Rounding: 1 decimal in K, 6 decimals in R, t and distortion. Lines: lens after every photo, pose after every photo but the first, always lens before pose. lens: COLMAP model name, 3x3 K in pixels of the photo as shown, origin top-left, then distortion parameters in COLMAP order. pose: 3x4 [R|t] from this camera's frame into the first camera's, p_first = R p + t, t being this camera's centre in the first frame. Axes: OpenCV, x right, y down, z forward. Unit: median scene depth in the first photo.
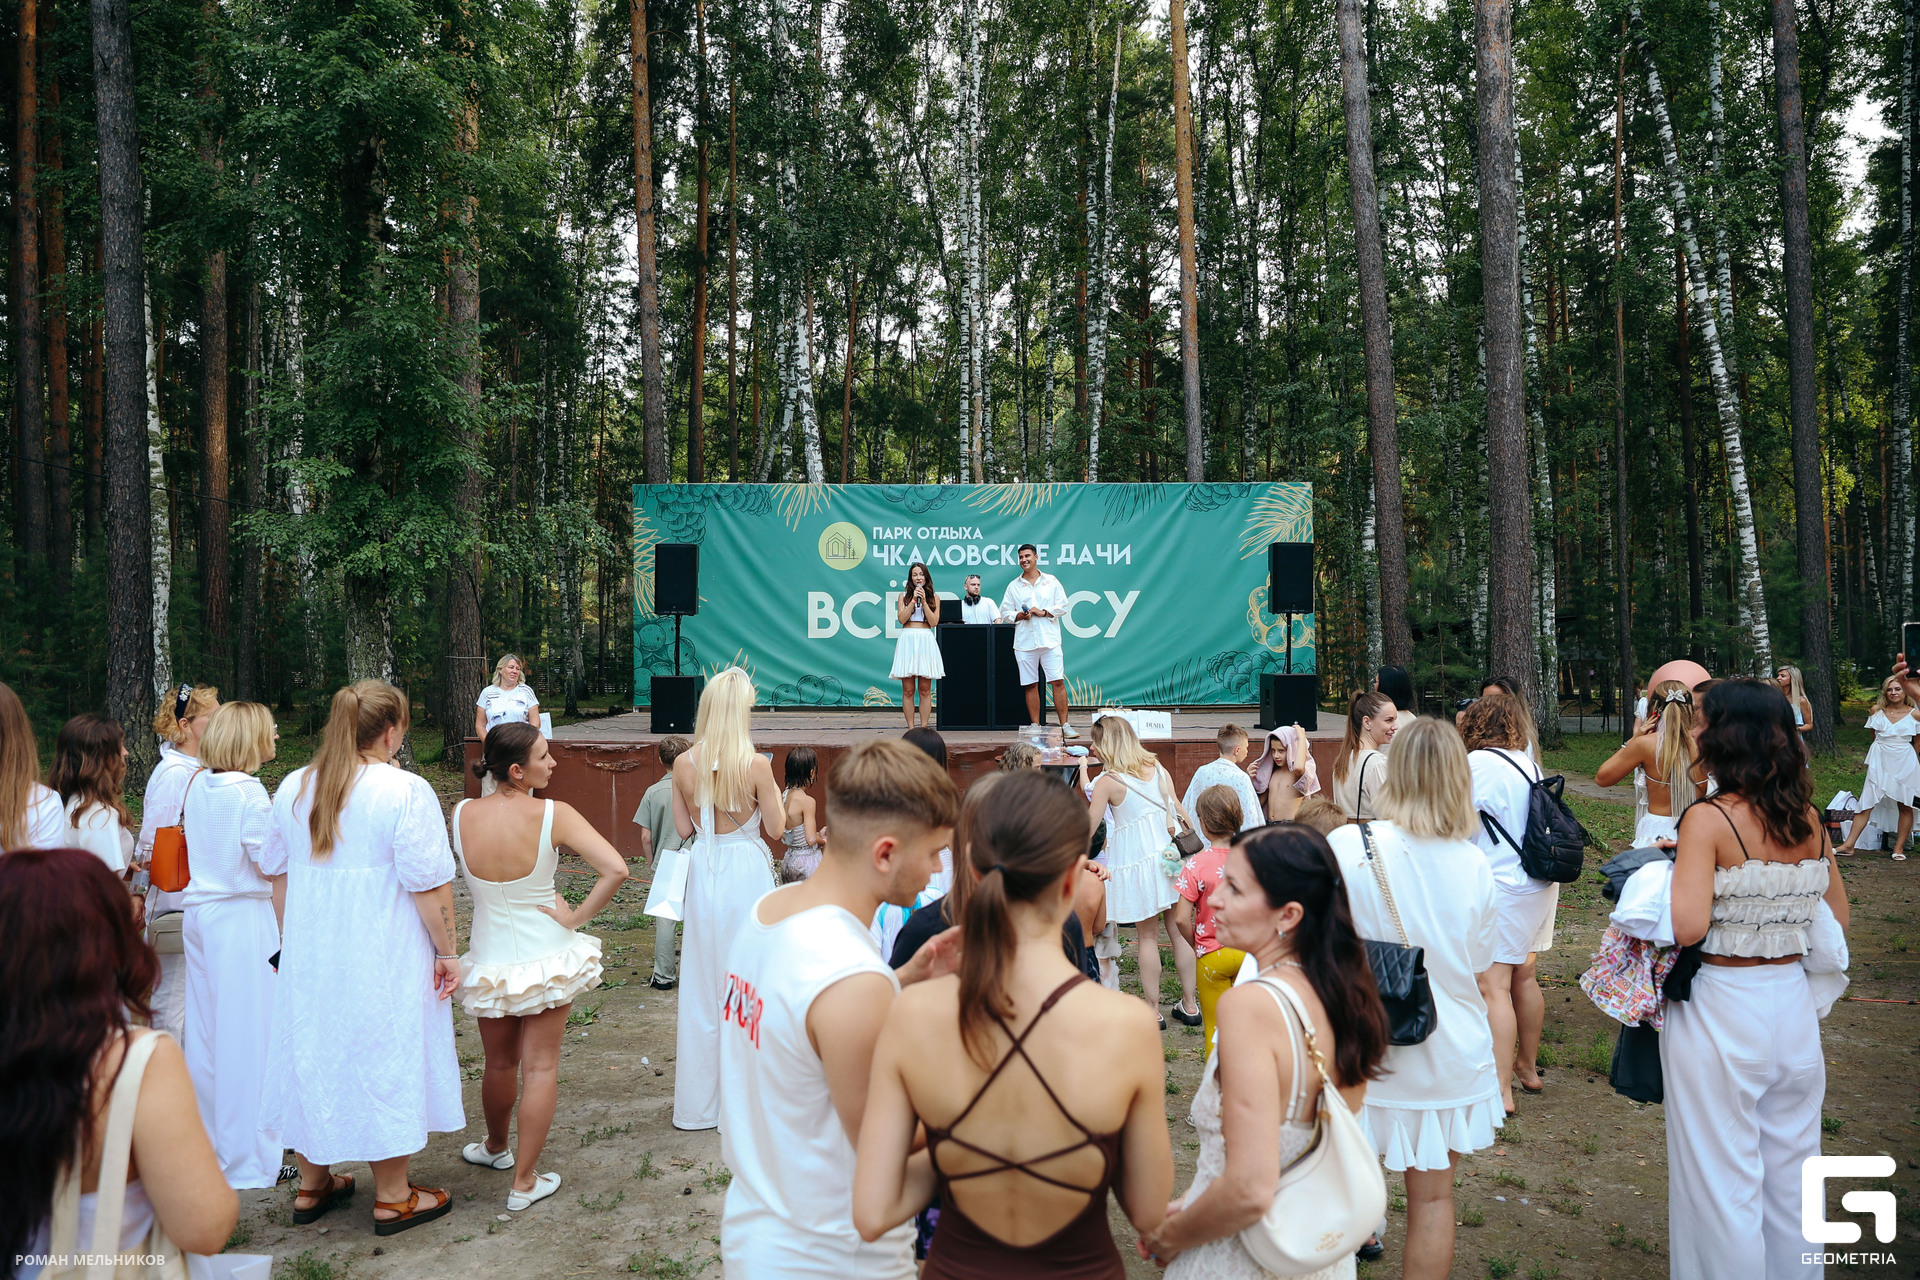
lens RADIAL K [[1296.4, 0, 972.3], [0, 1296.4, 609.8], [0, 0, 1]] dist [-0.101028, 0.069990]
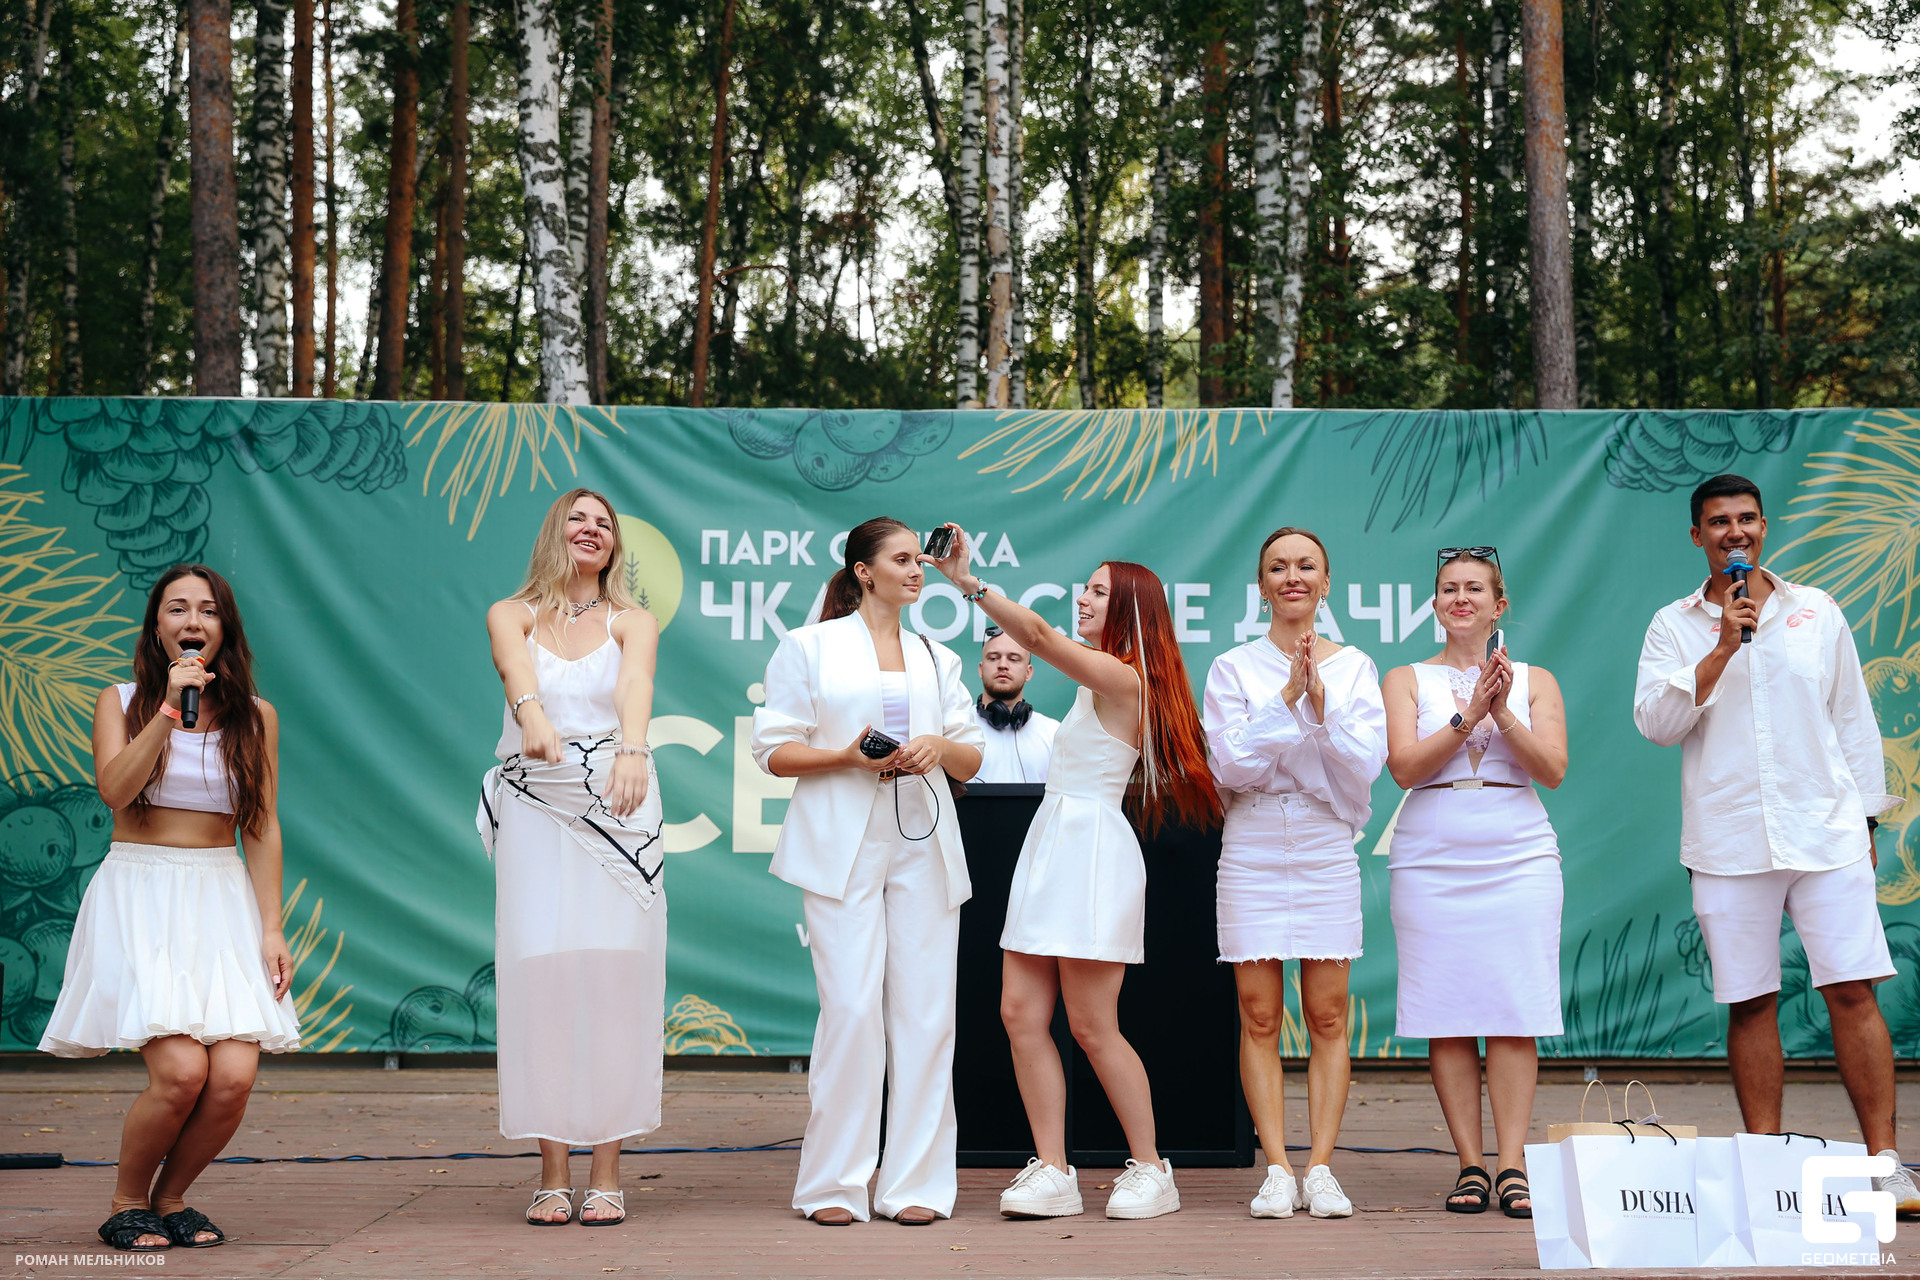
lens RADIAL K [[2431.2, 0, 1002.2], [0, 2431.2, 660.5], [0, 0, 1]] dist [0.058806, 0.000000]
pose [[0.999933, 0.008394, 0.007987, -0.001362], [-0.007795, 0.997356, -0.072252, 0.017335], [-0.008573, 0.072184, 0.997354, 0.354316]]
